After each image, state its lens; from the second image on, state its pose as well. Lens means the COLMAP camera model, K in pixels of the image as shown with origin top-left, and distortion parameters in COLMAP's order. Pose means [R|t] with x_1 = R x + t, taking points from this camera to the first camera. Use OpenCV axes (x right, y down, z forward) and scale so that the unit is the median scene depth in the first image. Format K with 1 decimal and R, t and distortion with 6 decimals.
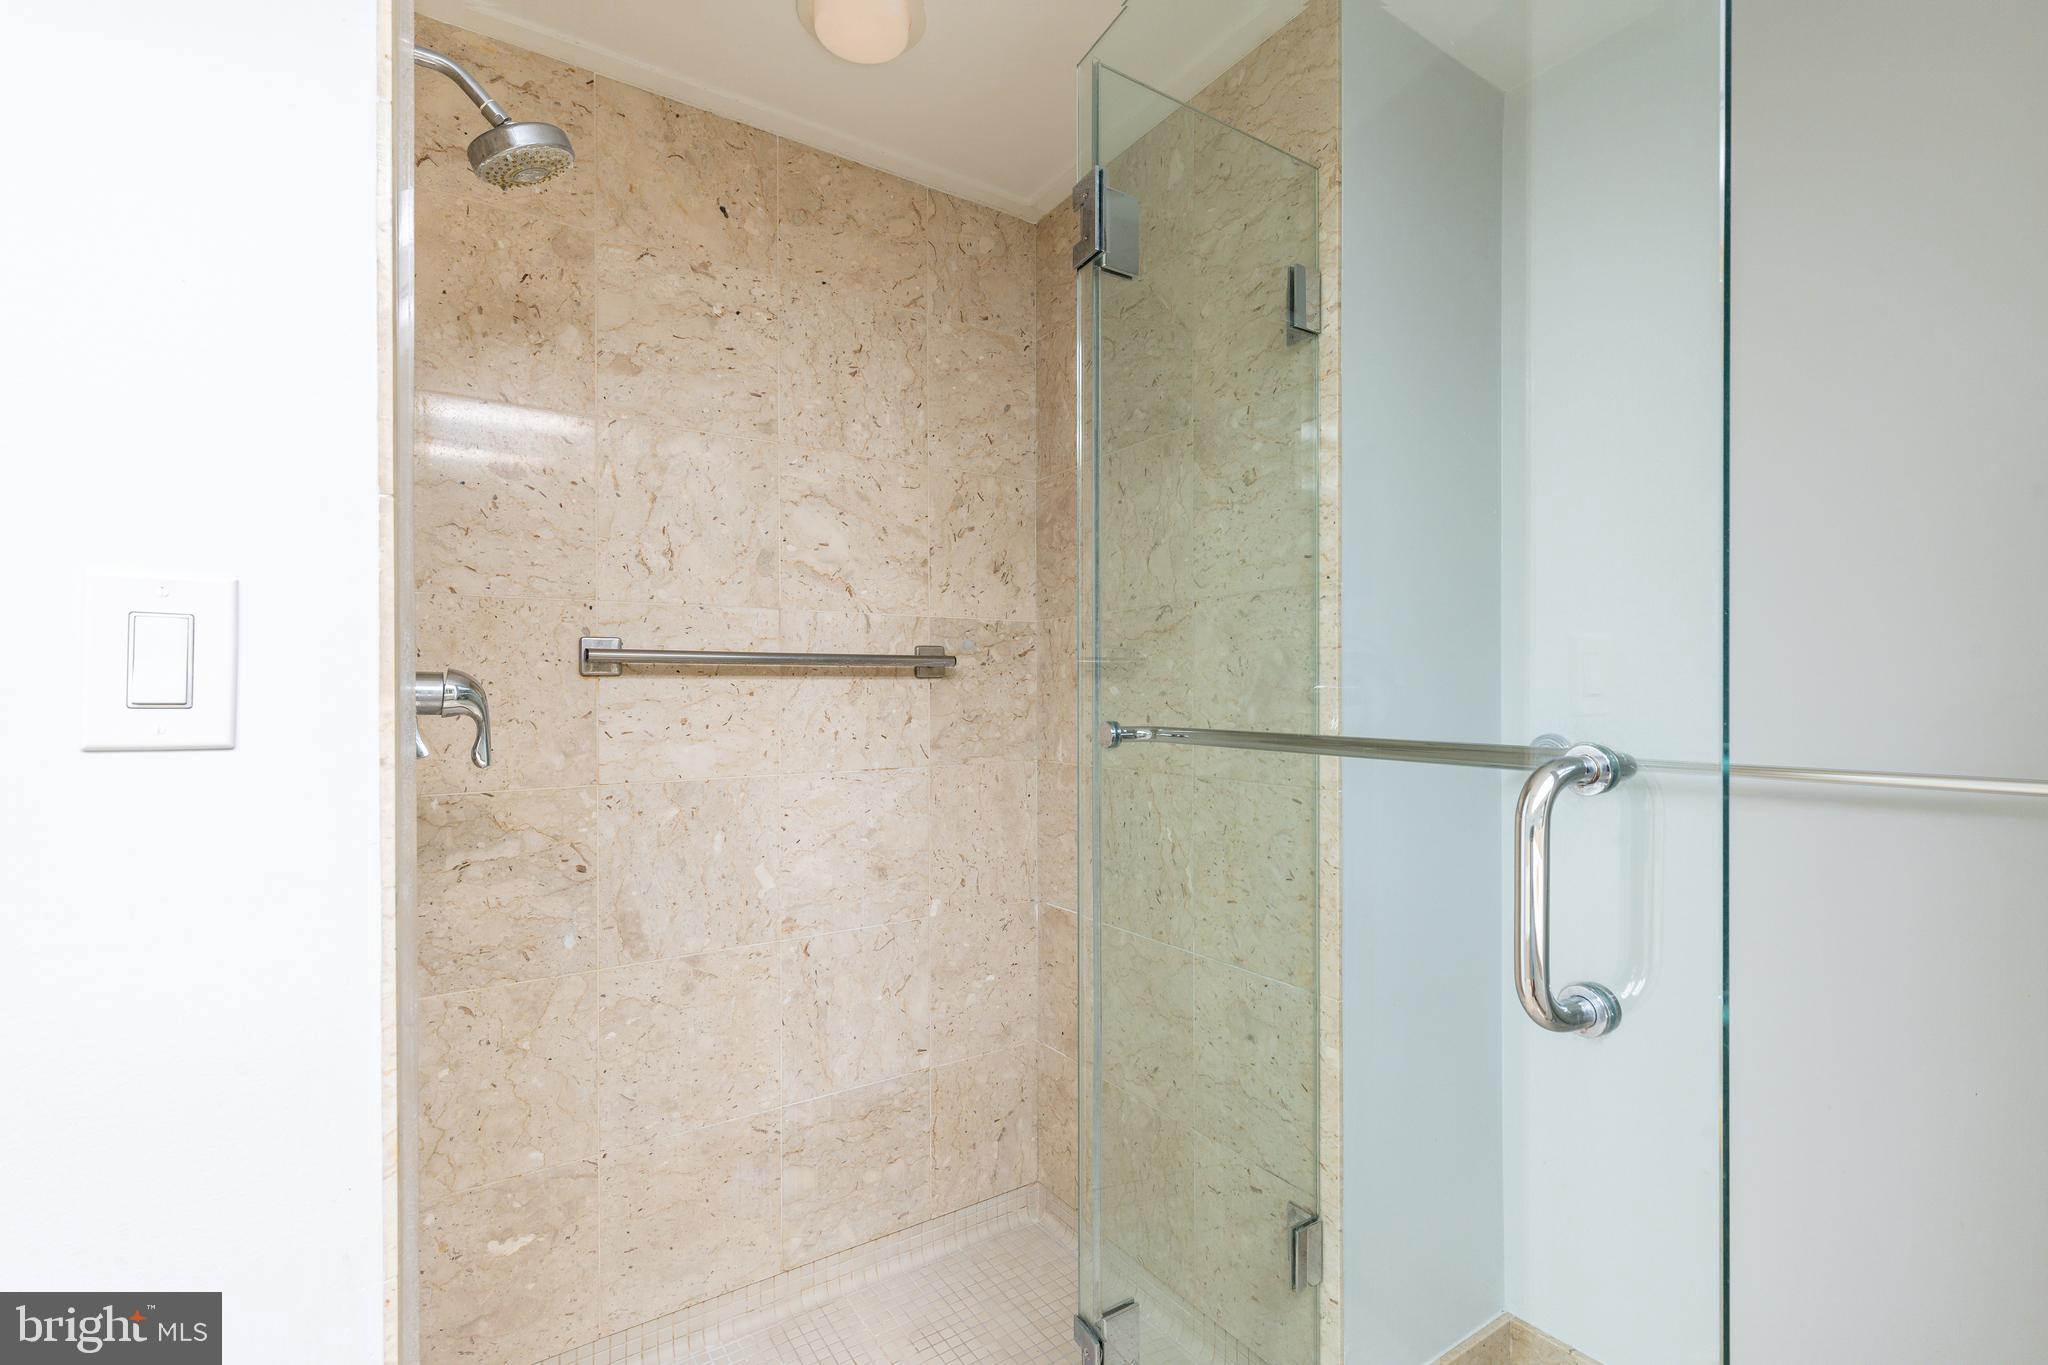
lens RADIAL K [[923.2, 0, 1016.6], [0, 923.2, 699.0], [0, 0, 1]] dist [0.003329, 0.000324]
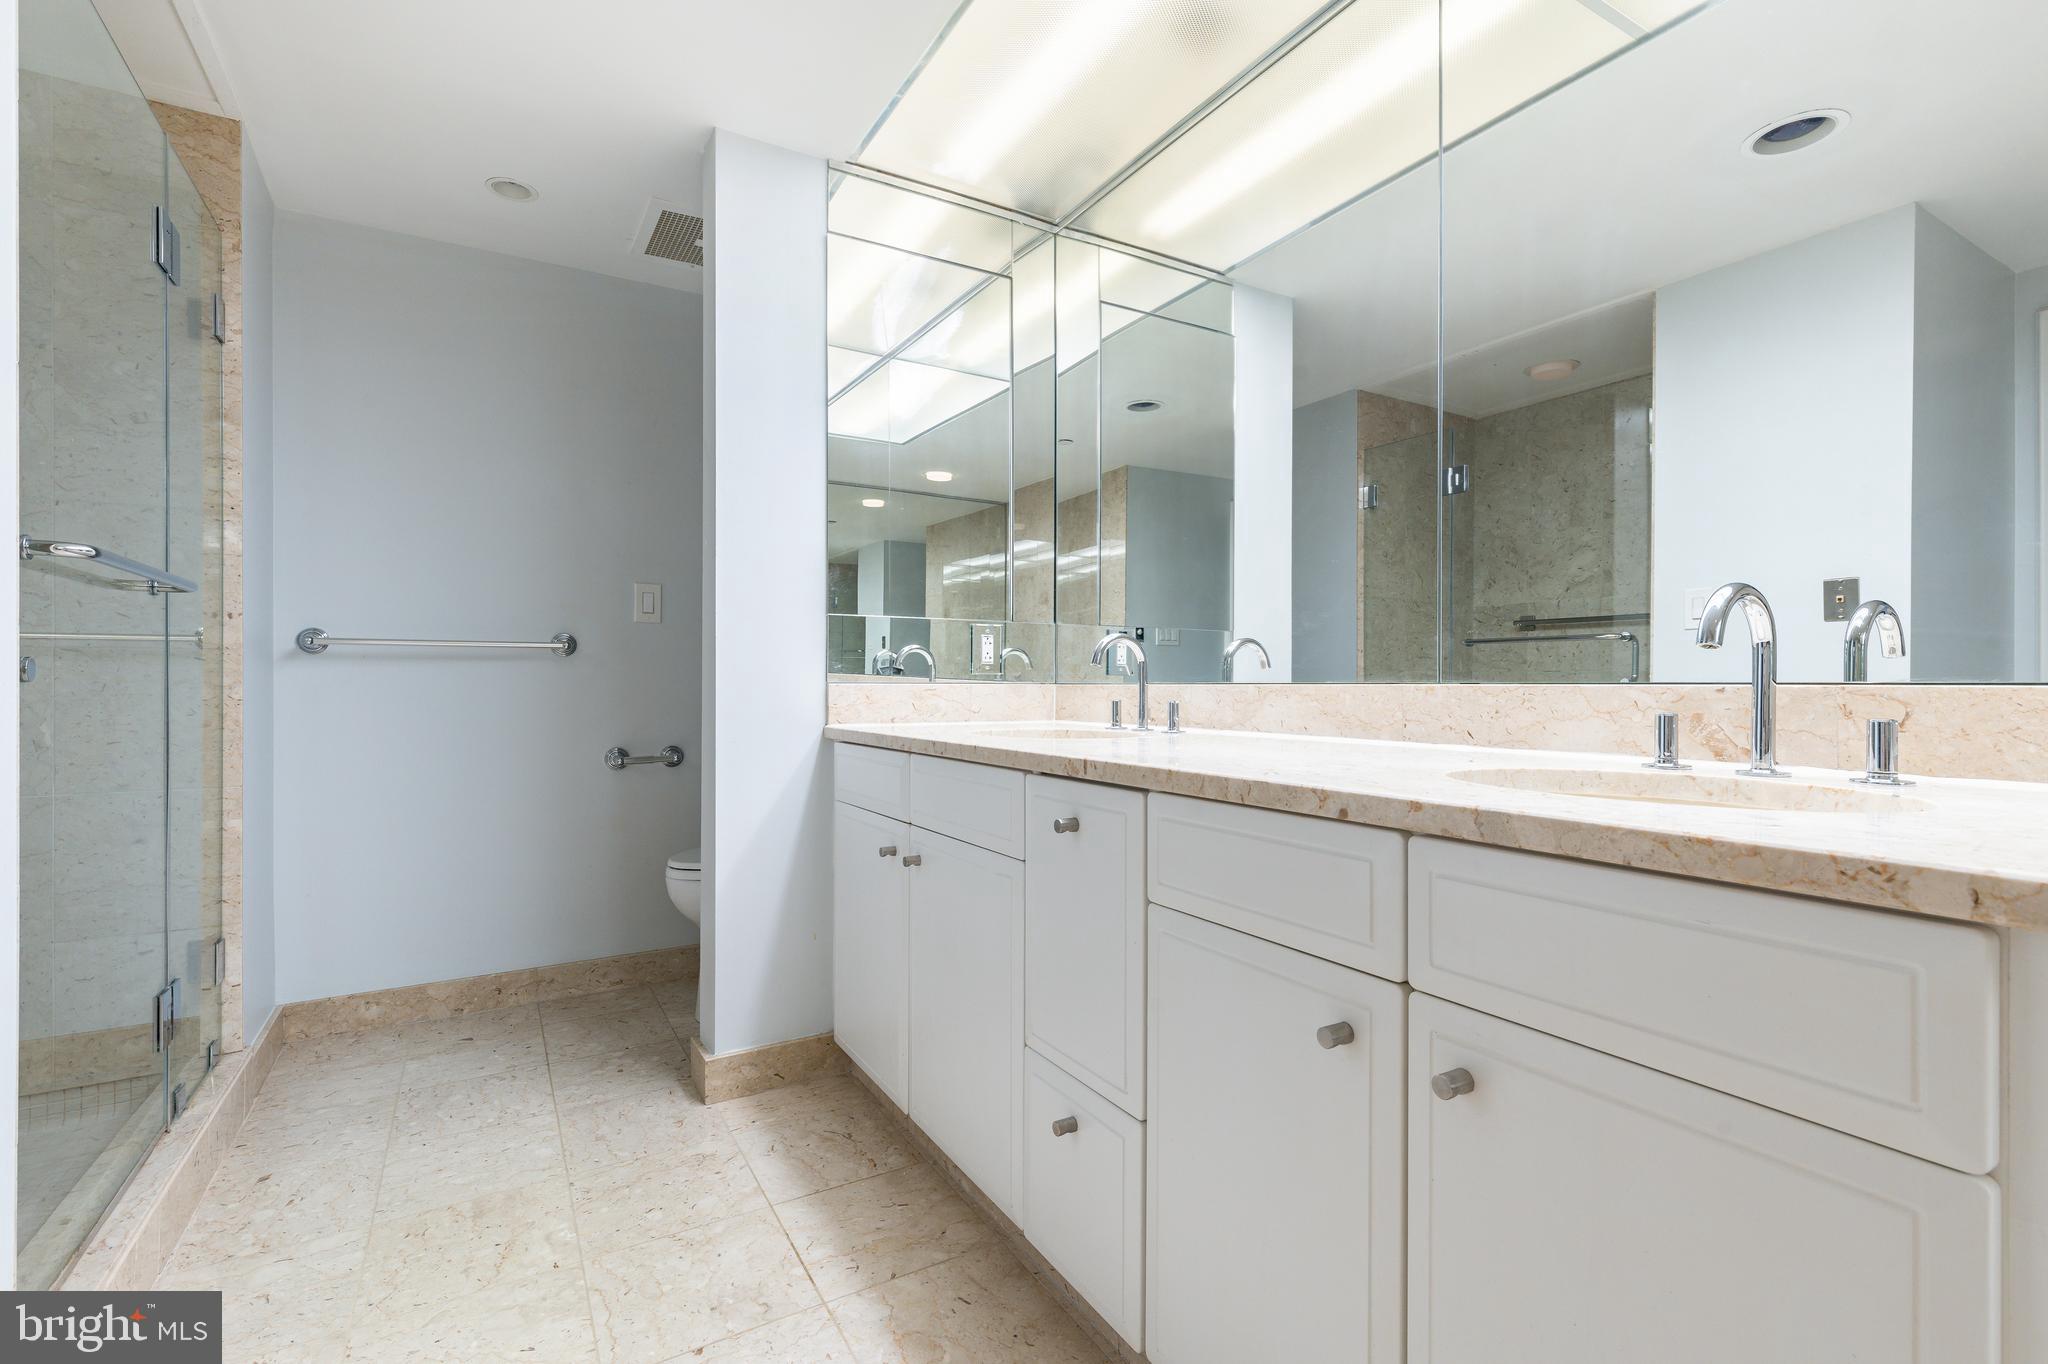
lens RADIAL K [[923.2, 0, 1021.3], [0, 923.2, 676.1], [0, 0, 1]] dist [0.003329, 0.000324]
pose [[0.035482, -0.004374, 0.999361, -1.116929], [-0.002216, 0.999988, 0.004455, 0.131389], [-0.999368, -0.002373, 0.035472, -0.339020]]
